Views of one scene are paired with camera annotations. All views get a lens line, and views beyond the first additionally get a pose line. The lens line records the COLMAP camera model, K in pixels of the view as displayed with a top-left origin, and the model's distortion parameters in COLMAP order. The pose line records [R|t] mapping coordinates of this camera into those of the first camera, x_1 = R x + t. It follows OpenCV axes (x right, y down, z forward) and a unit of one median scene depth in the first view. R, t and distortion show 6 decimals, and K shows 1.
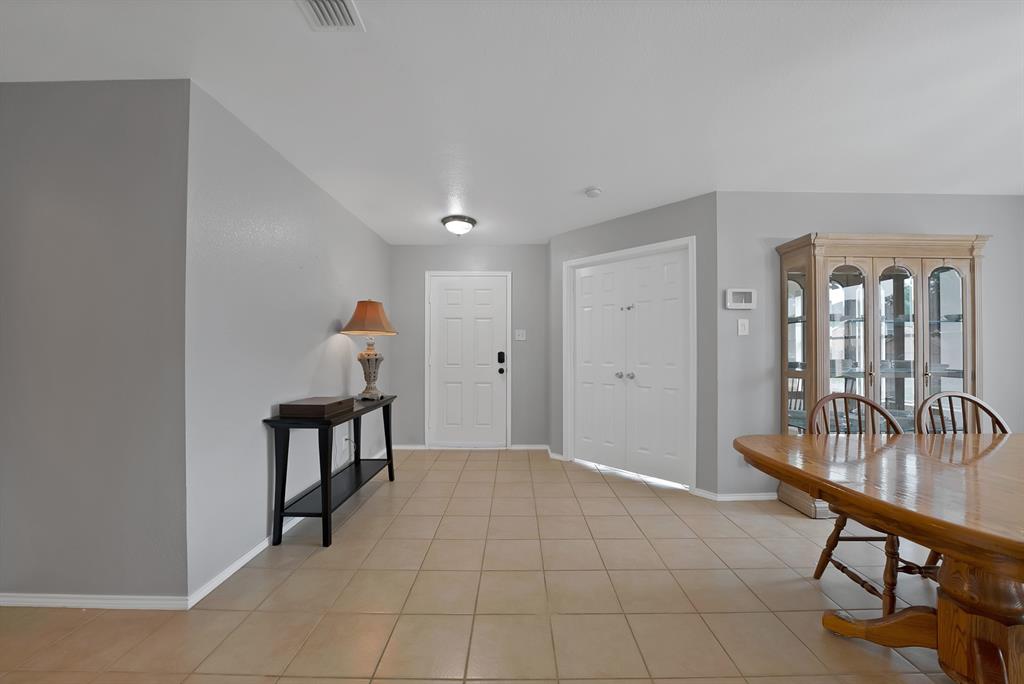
lens RADIAL K [[384.1, 0, 511.1], [0, 384.1, 348.2], [0, 0, 1]] dist [0.000645, 0.000138]
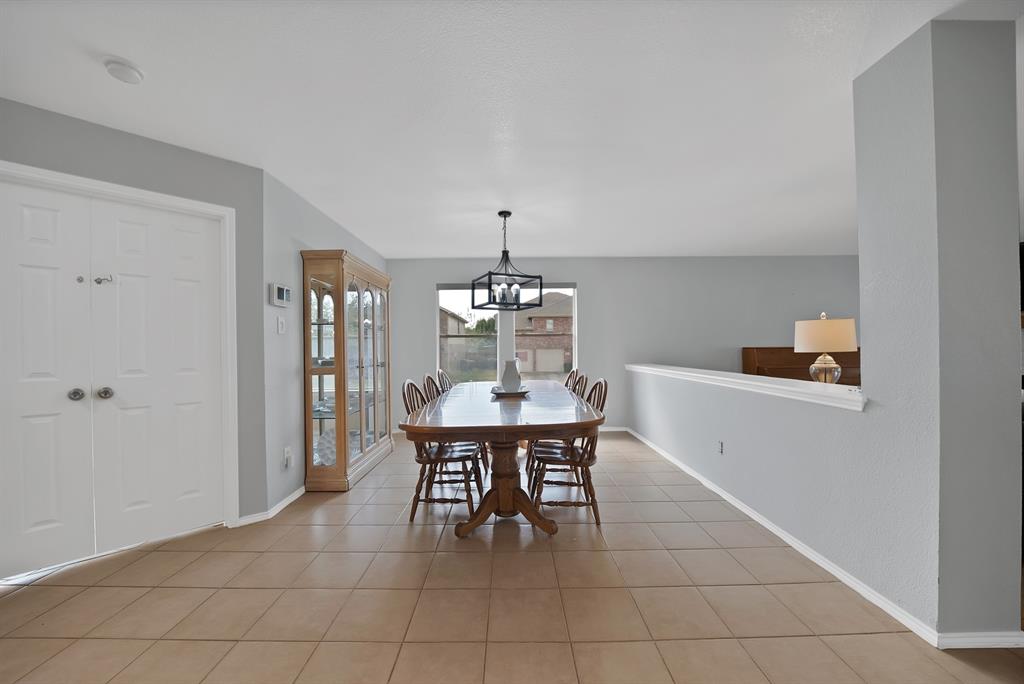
lens RADIAL K [[384.1, 0, 511.1], [0, 384.1, 348.2], [0, 0, 1]] dist [0.000645, 0.000138]
pose [[-0.001328, -0.000683, 0.999999, -0.351708], [0.001497, 0.999999, 0.000685, 0.001193], [-0.999998, 0.001497, -0.001327, 0.432480]]
